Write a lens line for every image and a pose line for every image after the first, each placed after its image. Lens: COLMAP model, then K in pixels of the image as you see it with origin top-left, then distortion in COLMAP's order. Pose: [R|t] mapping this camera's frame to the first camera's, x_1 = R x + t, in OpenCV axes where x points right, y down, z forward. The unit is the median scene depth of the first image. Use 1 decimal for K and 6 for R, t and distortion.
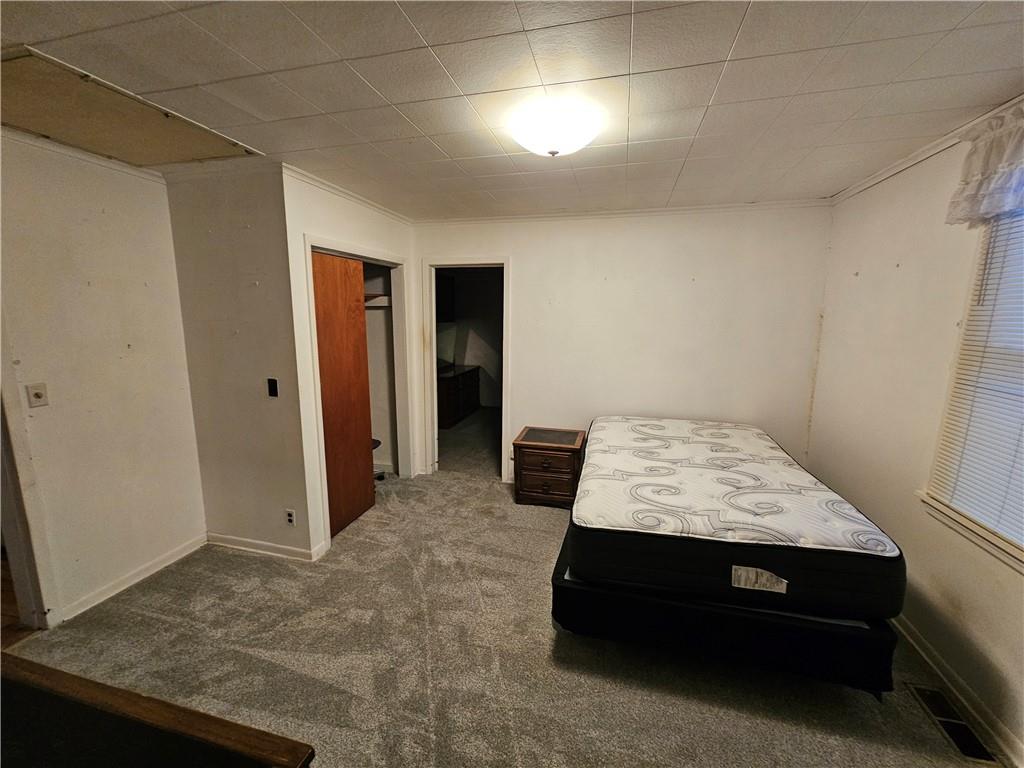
lens RADIAL K [[420.6, 0, 515.2], [0, 420.6, 379.9], [0, 0, 1]] dist [0.003004, -0.000602]
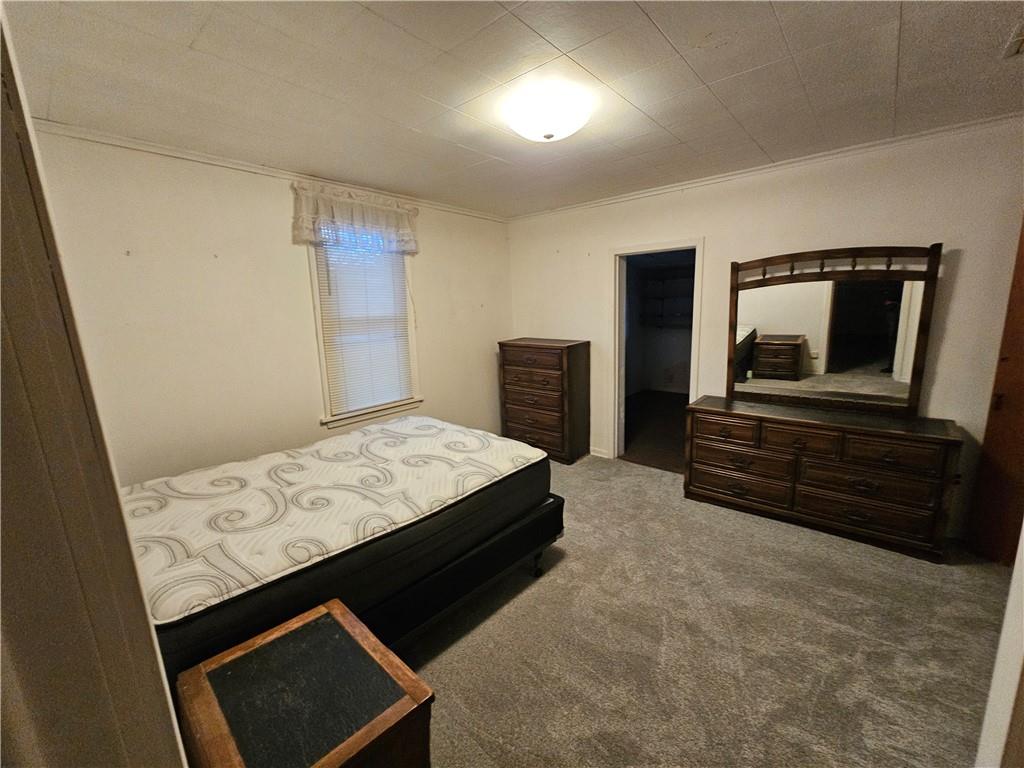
lens RADIAL K [[420.6, 0, 508.9], [0, 420.6, 384.2], [0, 0, 1]] dist [0.003004, -0.000602]
pose [[-0.895338, -0.050446, 0.442522, -0.234996], [0.103640, 0.942694, 0.317154, -0.211427], [-0.433162, 0.329823, -0.838801, 1.572333]]
